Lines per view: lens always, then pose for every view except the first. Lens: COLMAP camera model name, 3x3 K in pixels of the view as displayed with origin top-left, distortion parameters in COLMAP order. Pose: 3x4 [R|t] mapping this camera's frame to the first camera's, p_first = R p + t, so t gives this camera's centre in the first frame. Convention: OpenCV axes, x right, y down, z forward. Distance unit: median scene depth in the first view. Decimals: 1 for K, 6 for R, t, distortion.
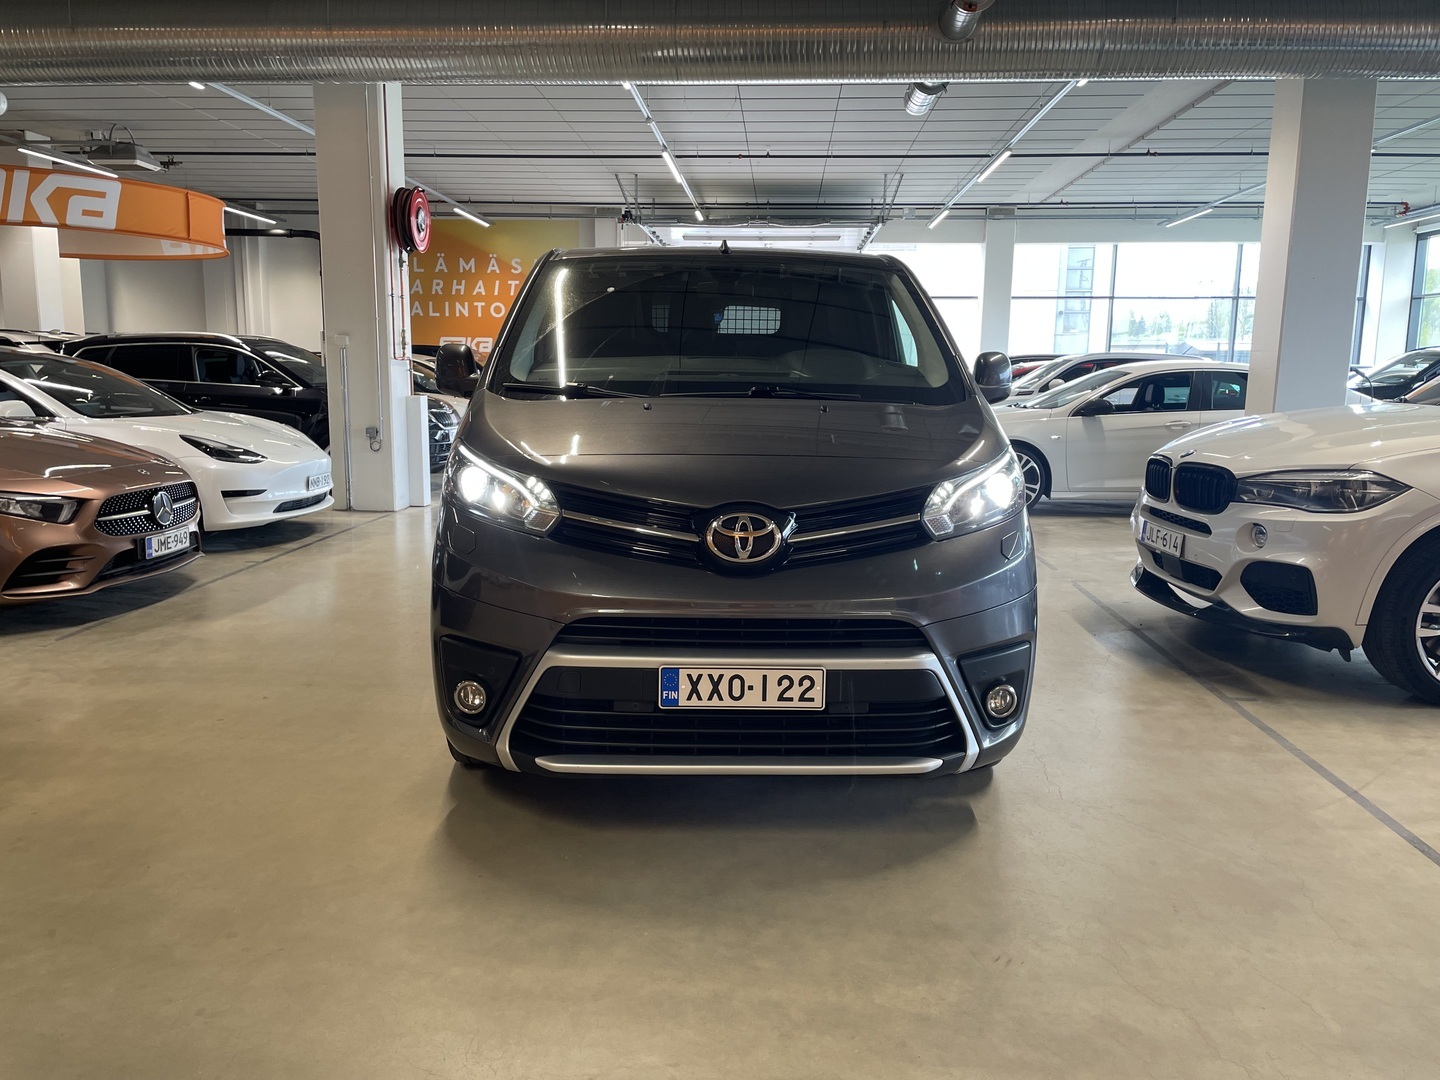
lens RADIAL K [[1093.5, 0, 721.0], [0, 1093.5, 535.0], [0, 0, 1]] dist [0.090354, -0.123126]
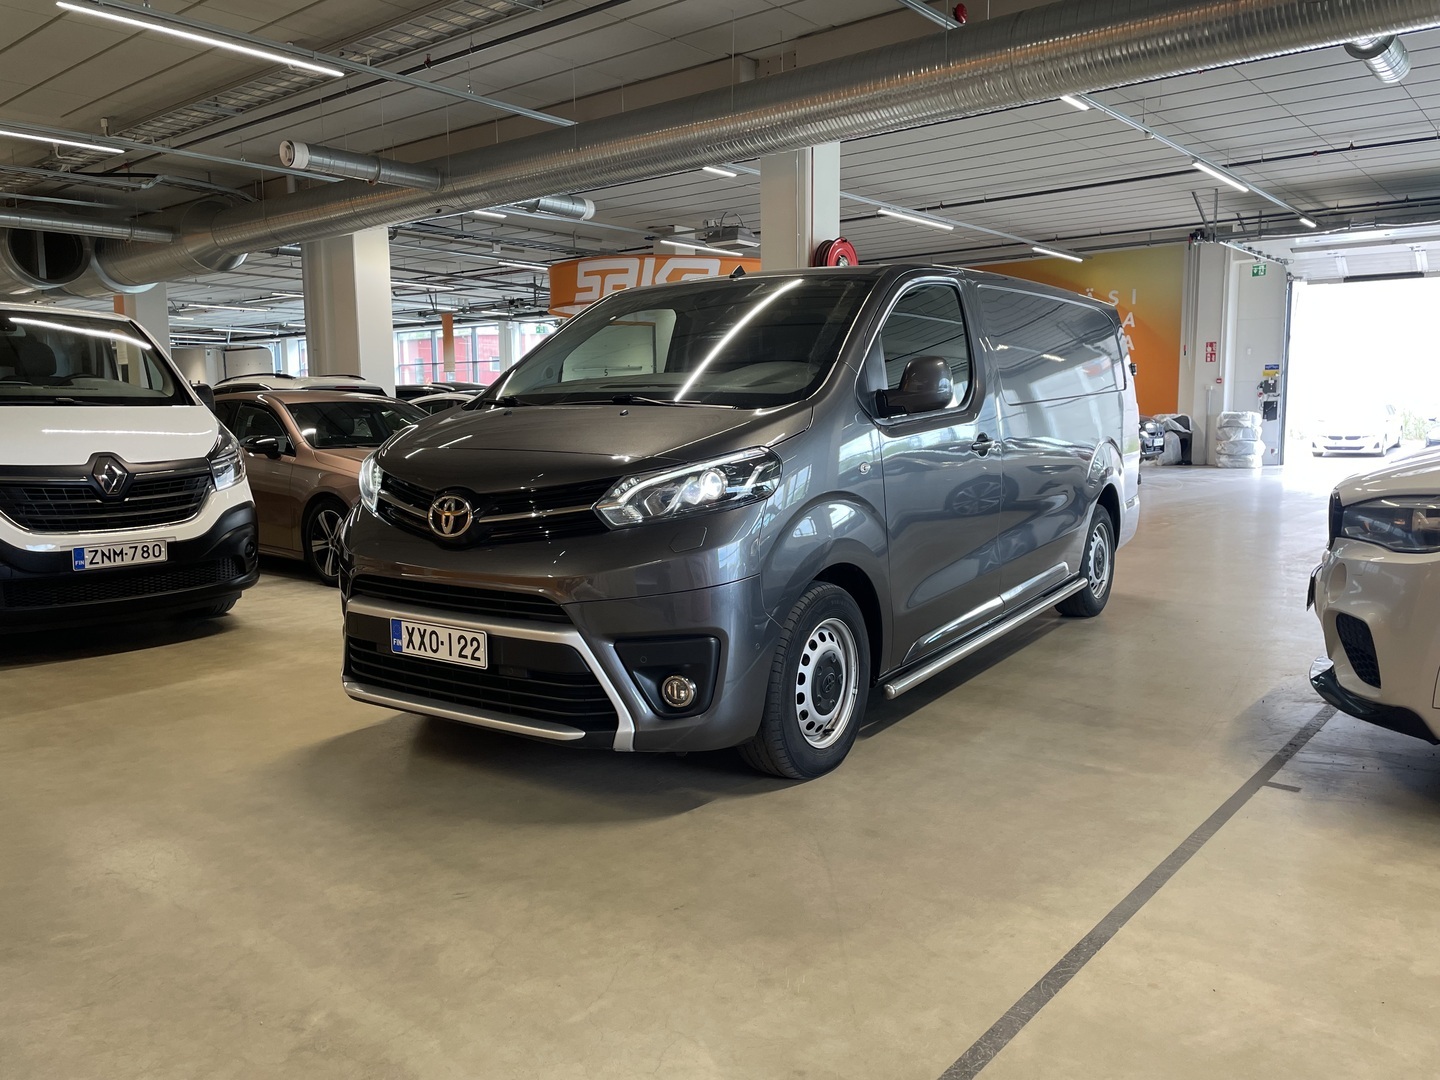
lens RADIAL K [[1093.5, 0, 721.0], [0, 1093.5, 535.0], [0, 0, 1]] dist [0.090354, -0.123126]
pose [[0.808725, 0.048158, -0.586212, 0.959746], [-0.071116, 0.997337, -0.016176, 0.020864], [0.583872, 0.054771, 0.809996, 0.207469]]
